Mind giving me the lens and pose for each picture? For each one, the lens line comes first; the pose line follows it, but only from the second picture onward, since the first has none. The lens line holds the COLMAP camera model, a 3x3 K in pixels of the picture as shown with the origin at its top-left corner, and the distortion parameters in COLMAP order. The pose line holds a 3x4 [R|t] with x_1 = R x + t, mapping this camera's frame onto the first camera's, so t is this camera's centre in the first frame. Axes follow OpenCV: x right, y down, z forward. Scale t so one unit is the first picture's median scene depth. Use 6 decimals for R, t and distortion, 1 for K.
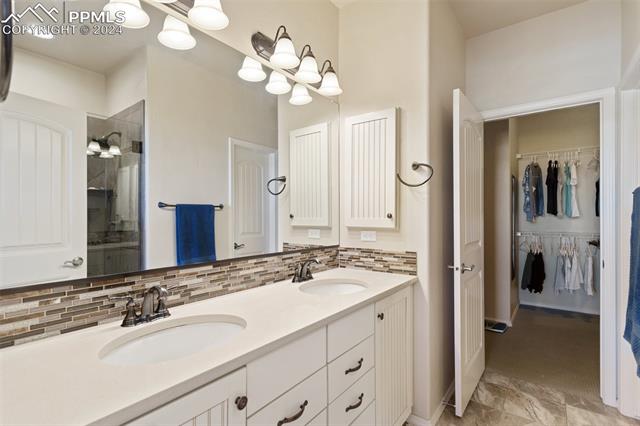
lens RADIAL K [[309.0, 0, 321.6], [0, 309.0, 216.7], [0, 0, 1]] dist [0.021307, -0.000026]
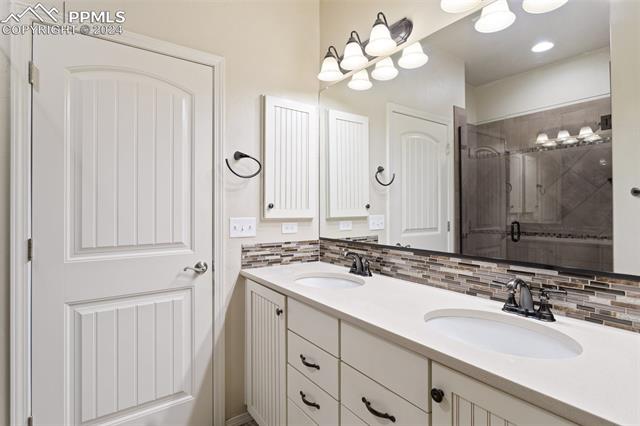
lens RADIAL K [[331.2, 0, 318.7], [0, 331.2, 210.1], [0, 0, 1]] dist [0.005615, 0.001510]
pose [[-0.311297, 0.013666, -0.950214, 0.839125], [0.011251, 0.999880, 0.010695, -0.006698], [0.950246, -0.007361, -0.311413, 1.036004]]
